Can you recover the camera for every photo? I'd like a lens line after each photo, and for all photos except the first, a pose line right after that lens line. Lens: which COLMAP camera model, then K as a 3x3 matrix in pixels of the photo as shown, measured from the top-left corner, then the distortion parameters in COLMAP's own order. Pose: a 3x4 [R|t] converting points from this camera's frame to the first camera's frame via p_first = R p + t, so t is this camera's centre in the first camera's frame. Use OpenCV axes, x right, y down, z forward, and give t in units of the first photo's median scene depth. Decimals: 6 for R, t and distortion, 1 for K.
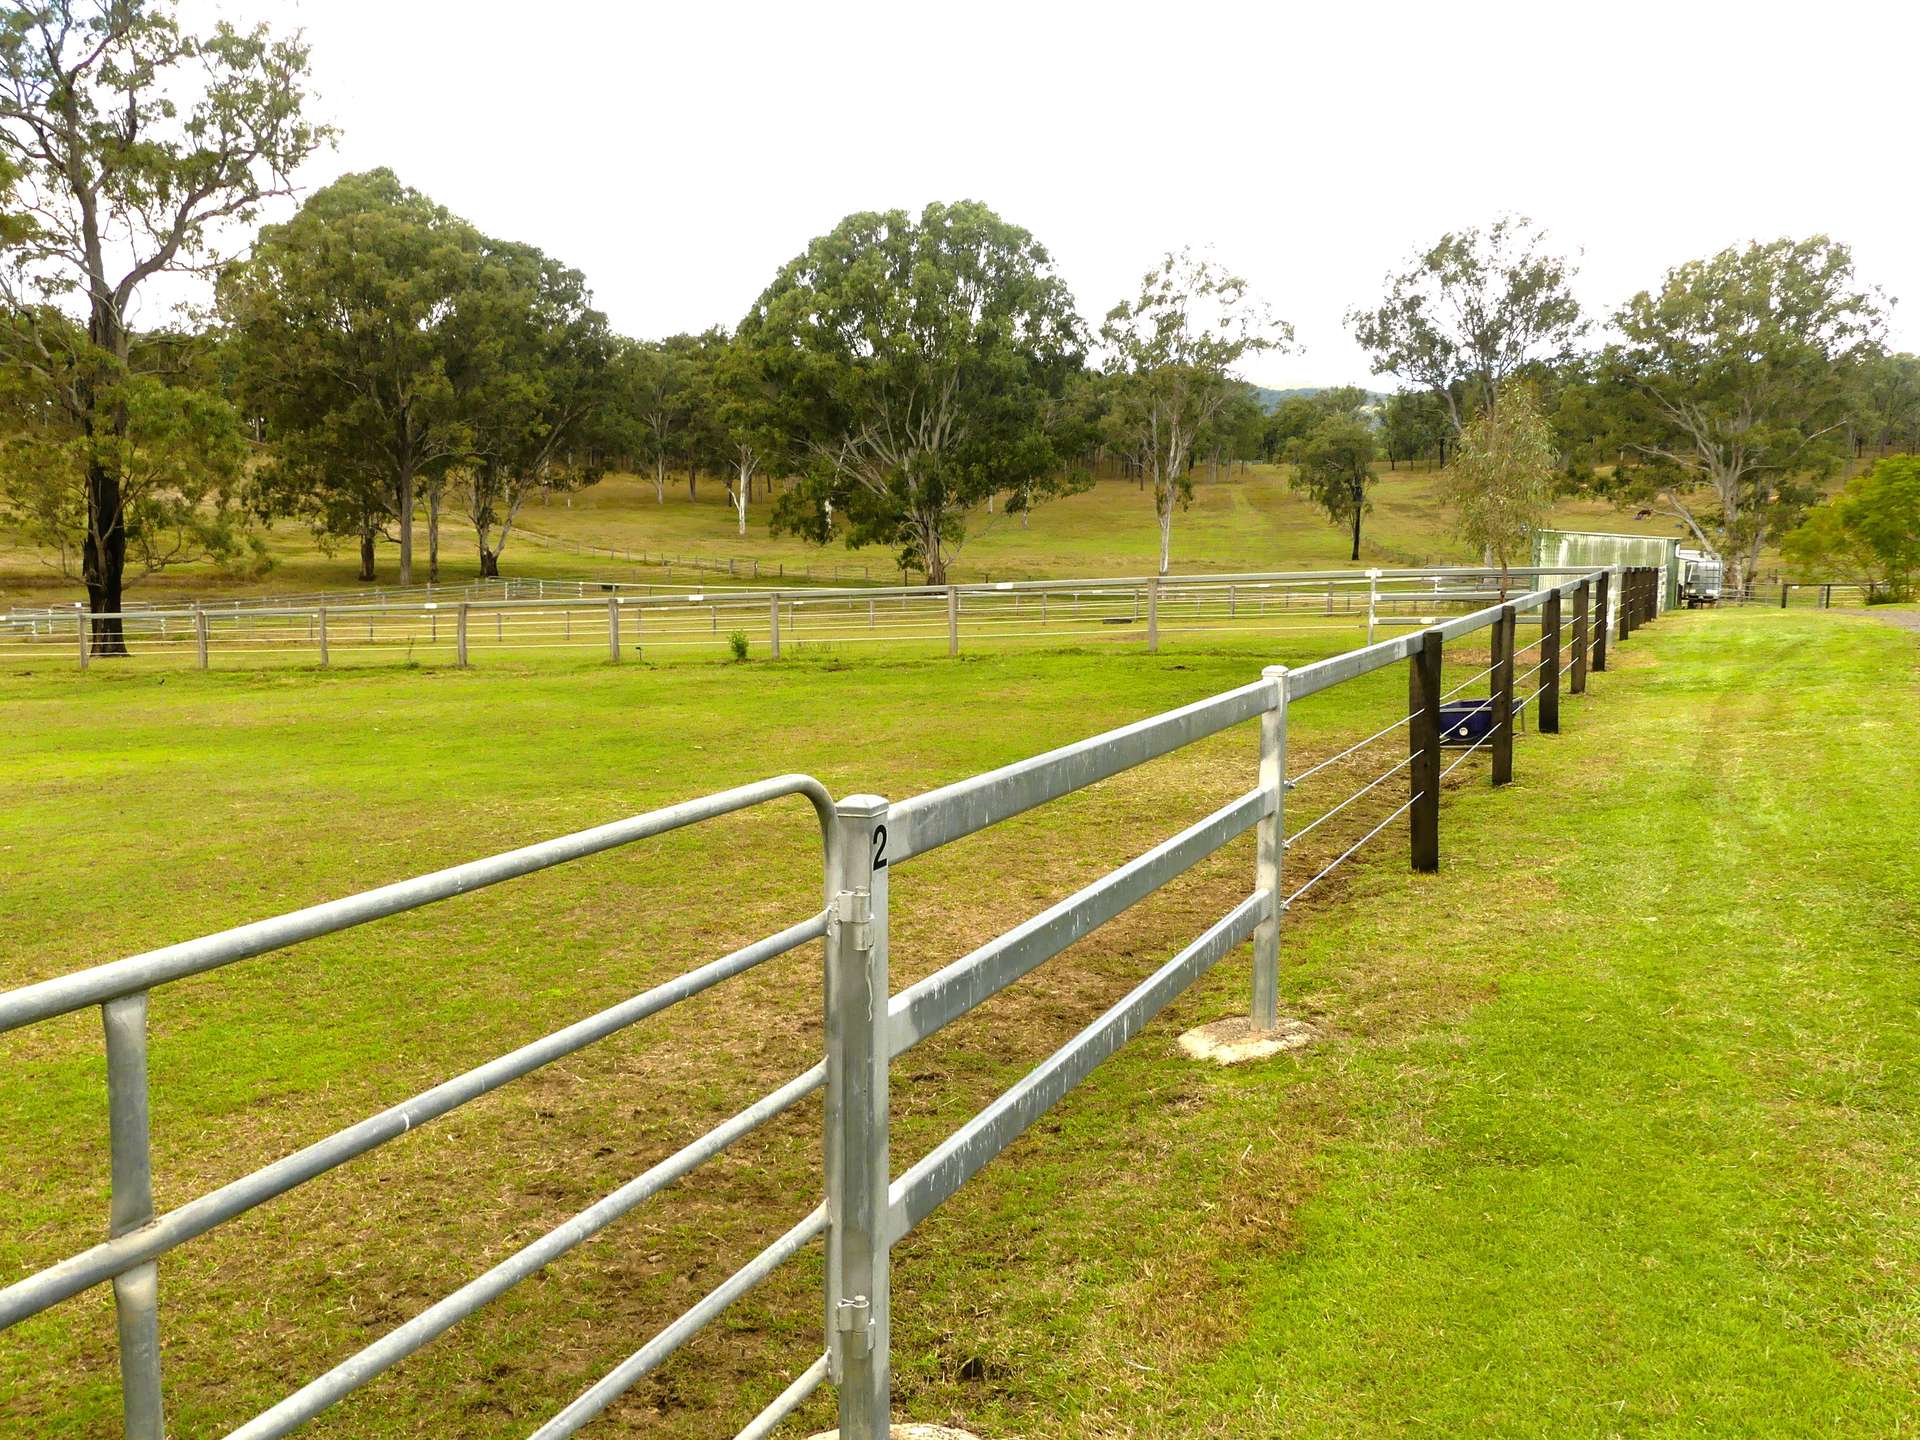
lens RADIAL K [[1775.8, 0, 960.0], [0, 1775.8, 720.0], [0, 0, 1]] dist [0.002397, 0.003015]
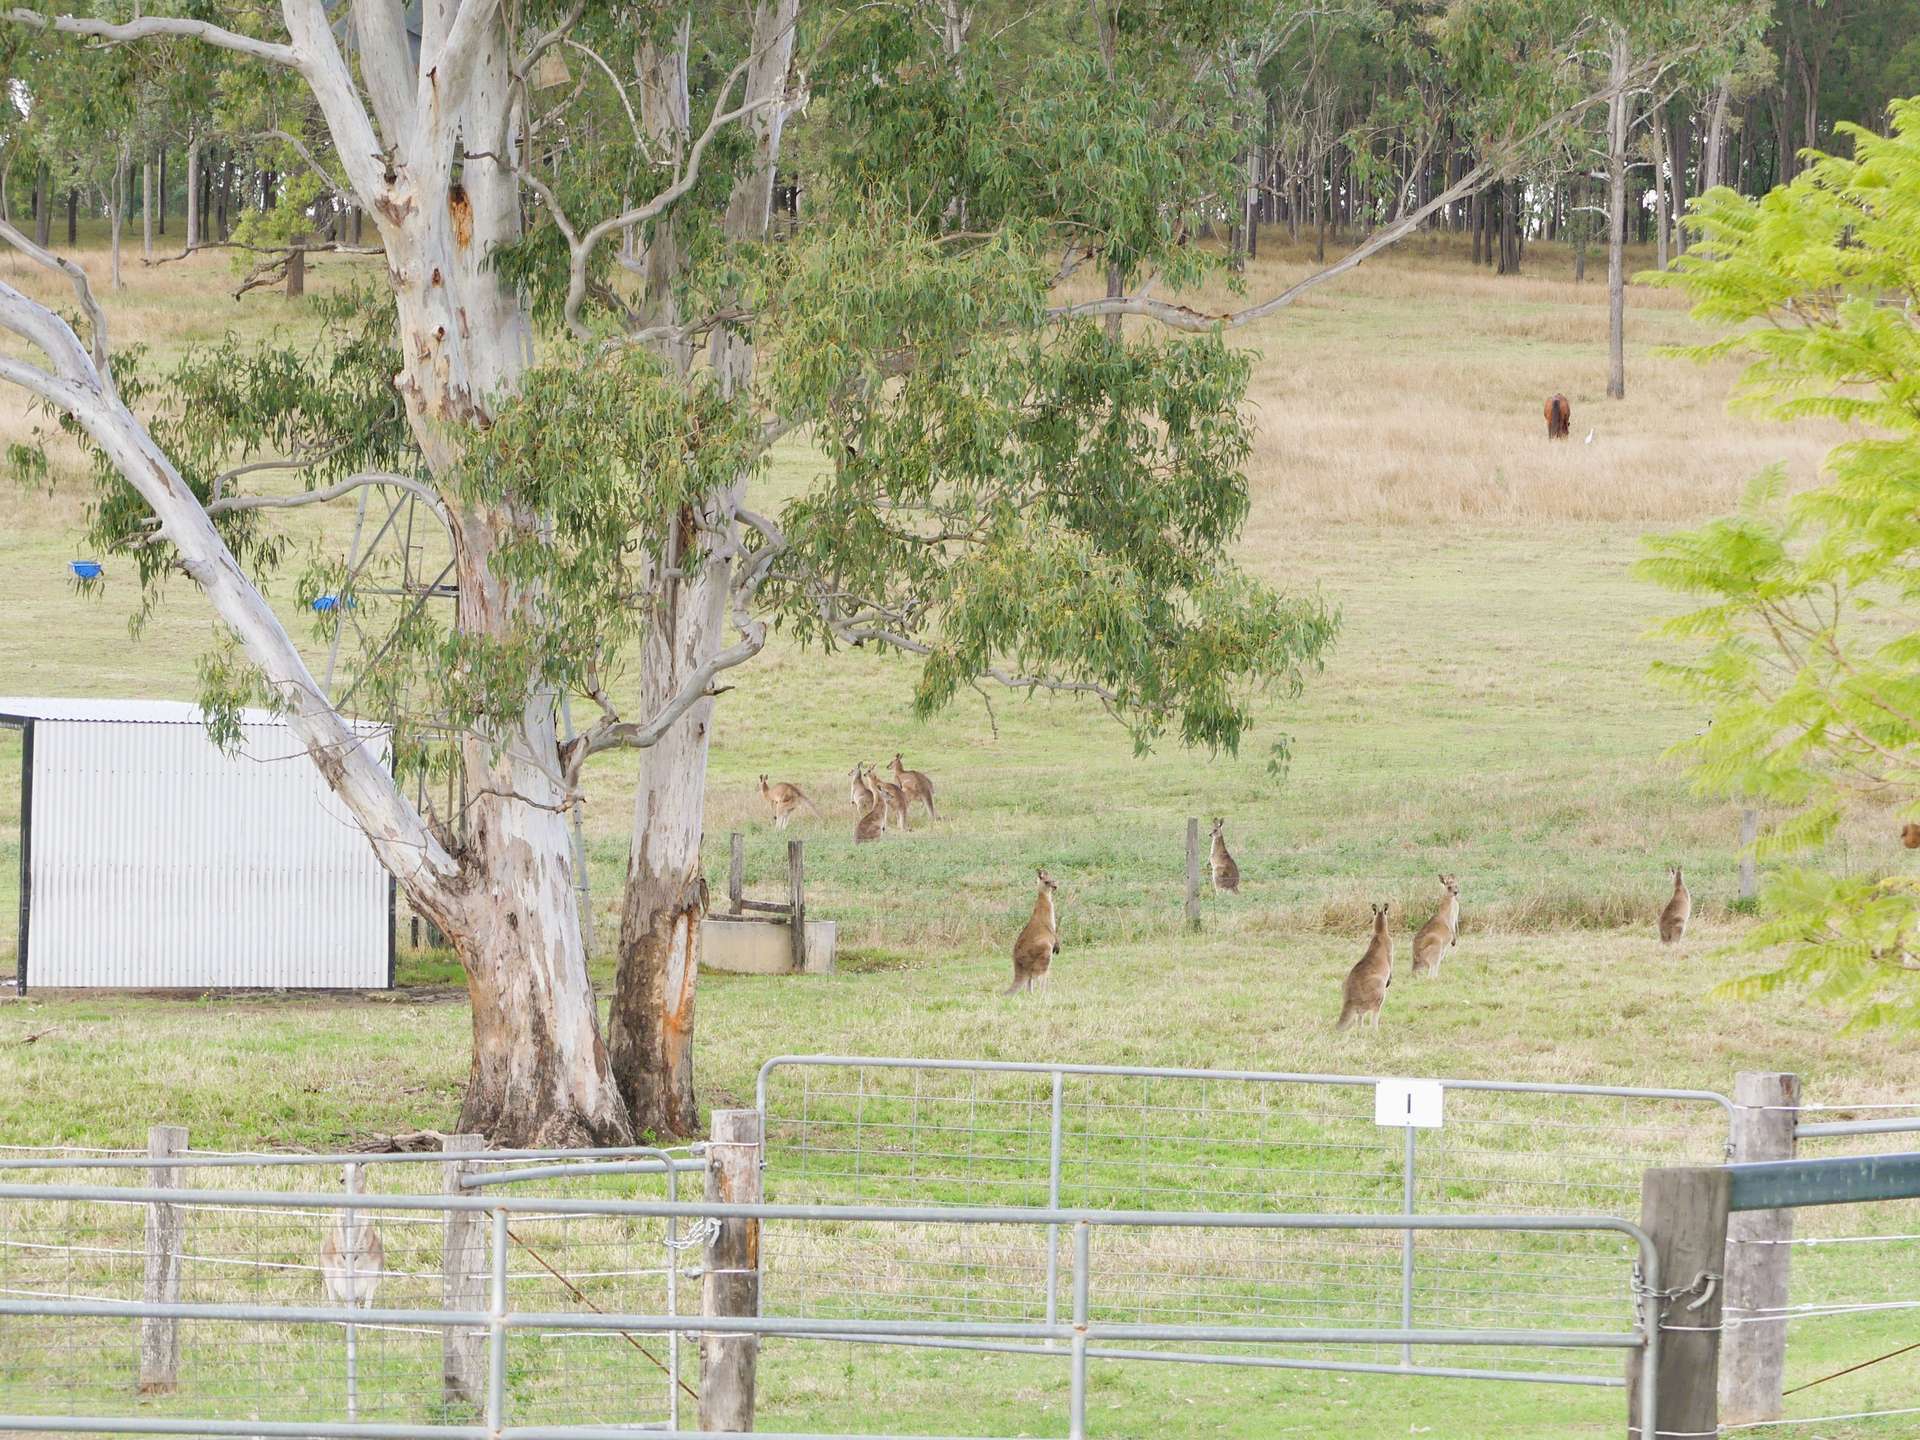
lens RADIAL K [[8017.4, 0, 960.0], [0, 8017.4, 720.0], [0, 0, 1]] dist [0.063531, -3.049365]
pose [[0.880702, -0.006716, 0.473623, 0.232907], [0.054534, 0.994688, -0.087301, -0.049683], [-0.470521, 0.102715, 0.876390, 0.567022]]
